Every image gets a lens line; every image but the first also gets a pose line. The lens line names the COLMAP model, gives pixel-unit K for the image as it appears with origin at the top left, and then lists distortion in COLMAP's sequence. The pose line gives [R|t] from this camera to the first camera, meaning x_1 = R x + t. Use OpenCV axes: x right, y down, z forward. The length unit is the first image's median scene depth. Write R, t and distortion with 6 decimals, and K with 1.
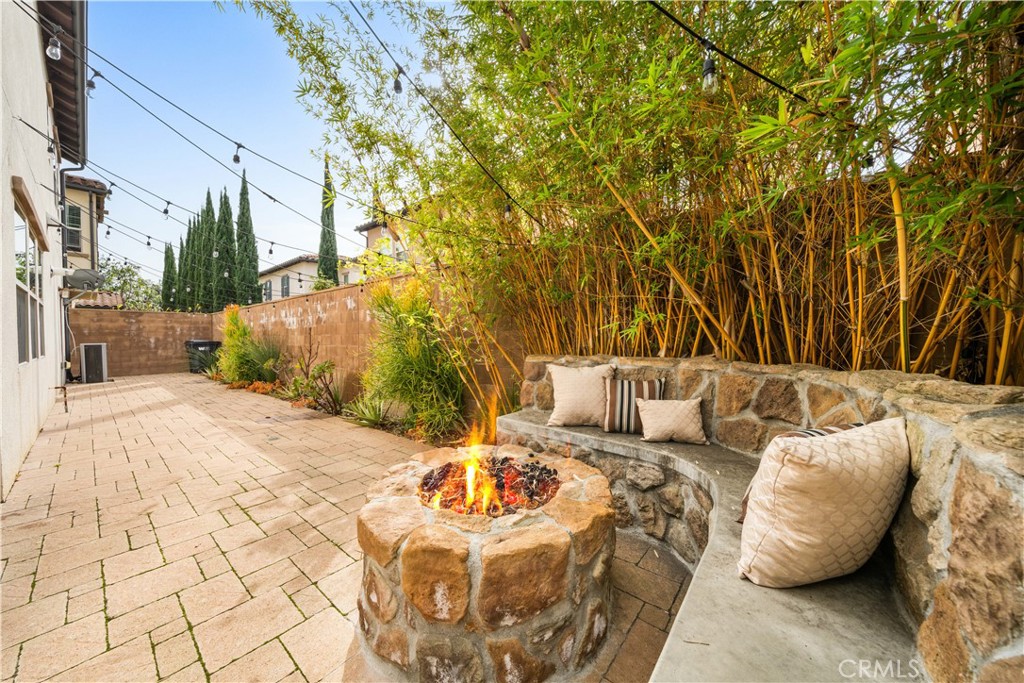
lens RADIAL K [[347.4, 0, 512.0], [0, 347.4, 341.5], [0, 0, 1]] dist [0.000117, 0.000002]
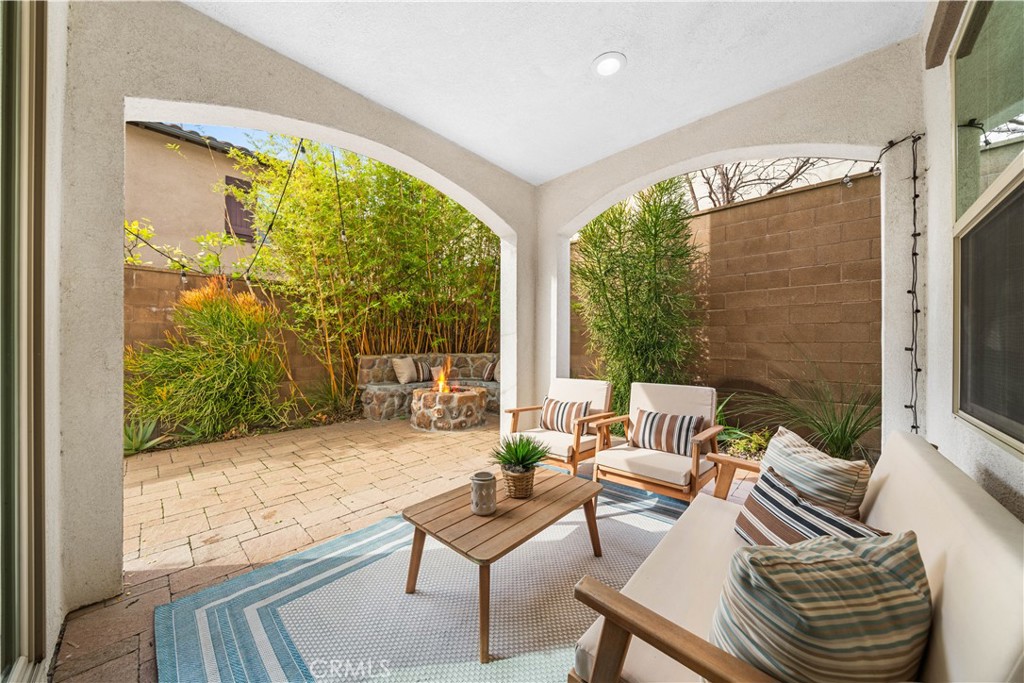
lens RADIAL K [[347.4, 0, 512.0], [0, 347.4, 341.5], [0, 0, 1]] dist [0.000117, 0.000002]
pose [[0.075225, 0.014037, 0.997068, -2.218014], [0.004496, 0.999886, -0.014416, -0.004438], [-0.997156, 0.005568, 0.075154, 0.113038]]
